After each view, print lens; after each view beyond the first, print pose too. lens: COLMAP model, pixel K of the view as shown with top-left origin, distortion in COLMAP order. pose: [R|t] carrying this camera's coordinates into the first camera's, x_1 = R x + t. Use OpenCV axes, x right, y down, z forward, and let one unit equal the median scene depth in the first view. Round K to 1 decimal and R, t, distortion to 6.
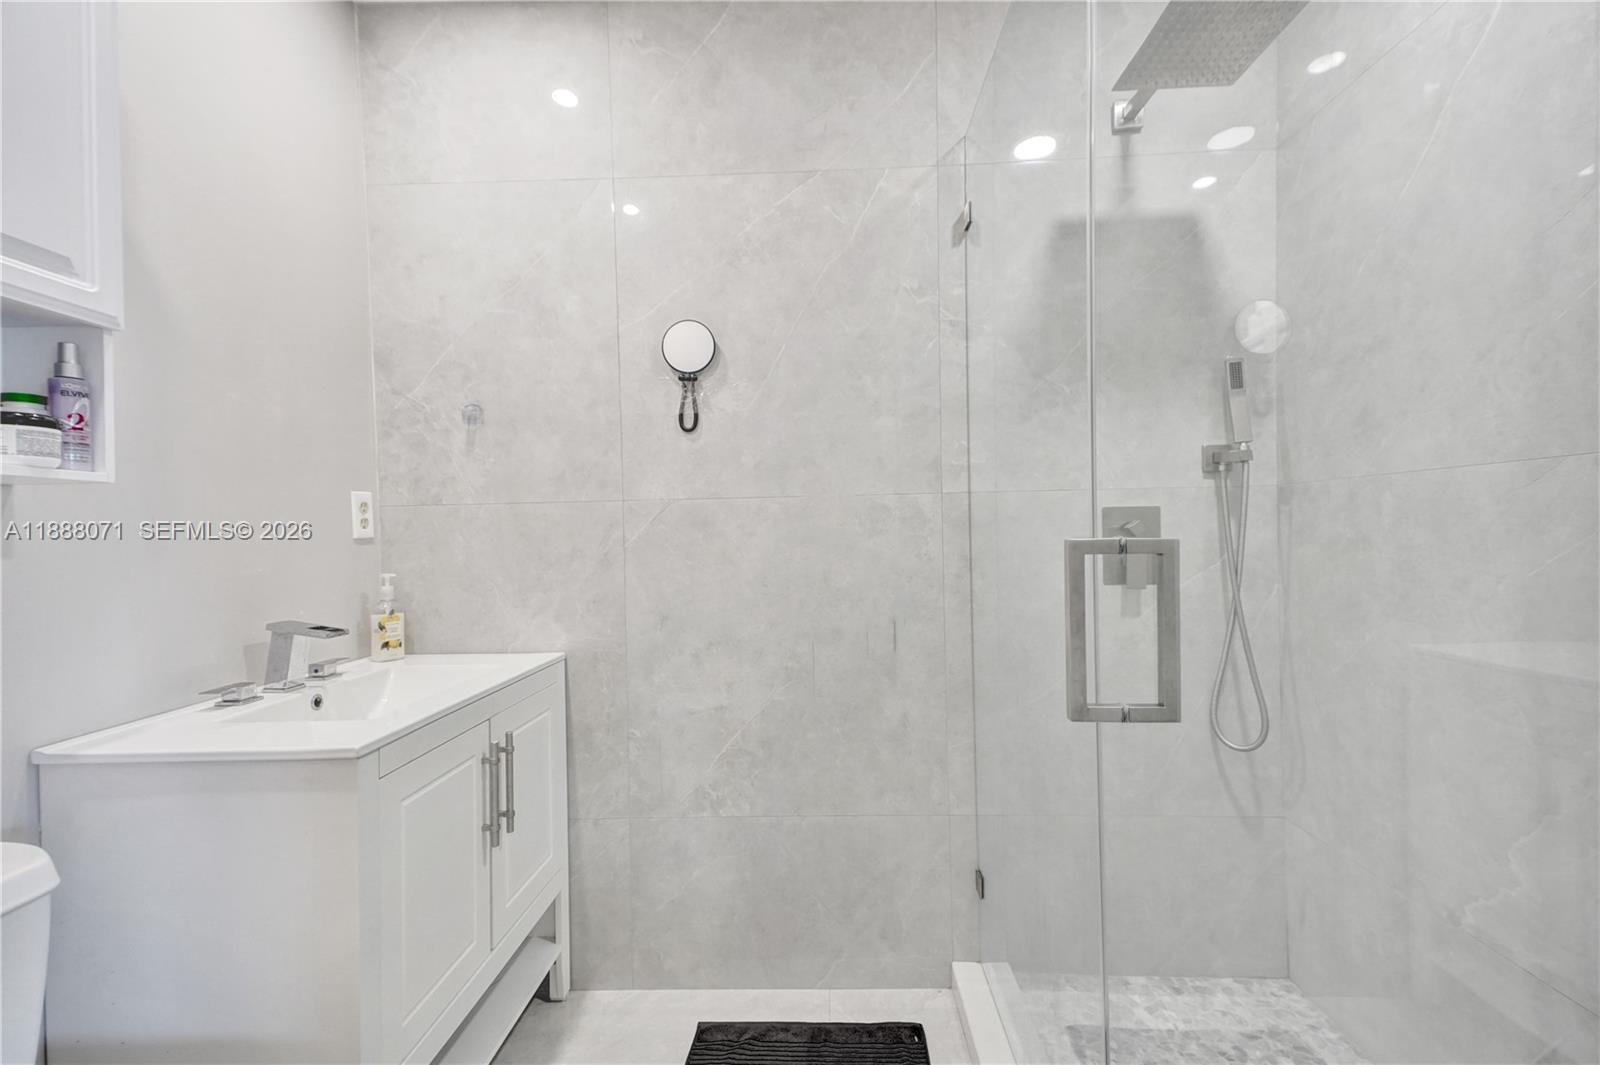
lens RADIAL K [[705.0, 0, 826.1], [0, 705.0, 534.2], [0, 0, 1]] dist [-0.012293, -0.002652]
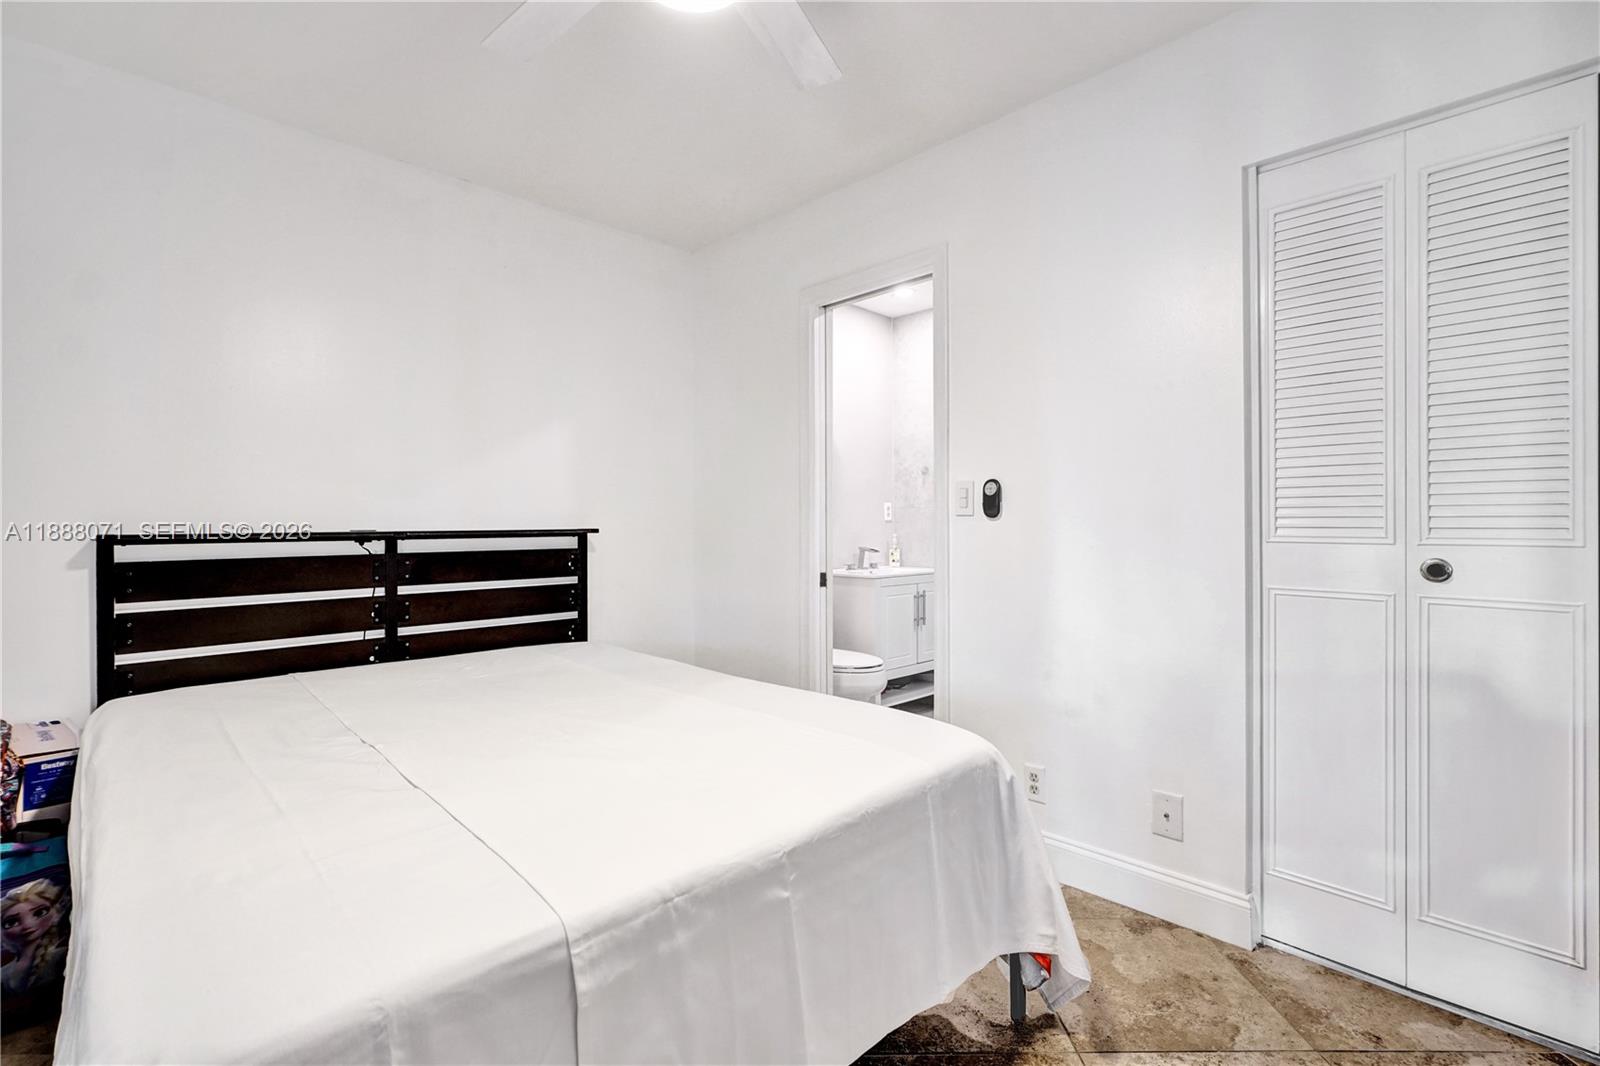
lens RADIAL K [[705.0, 0, 805.2], [0, 705.0, 522.1], [0, 0, 1]] dist [-0.012293, -0.002652]
pose [[0.724563, 0.019202, -0.688941, 0.967501], [-0.011524, 0.999810, 0.015747, -0.026511], [0.689112, -0.003470, 0.724647, -1.169557]]
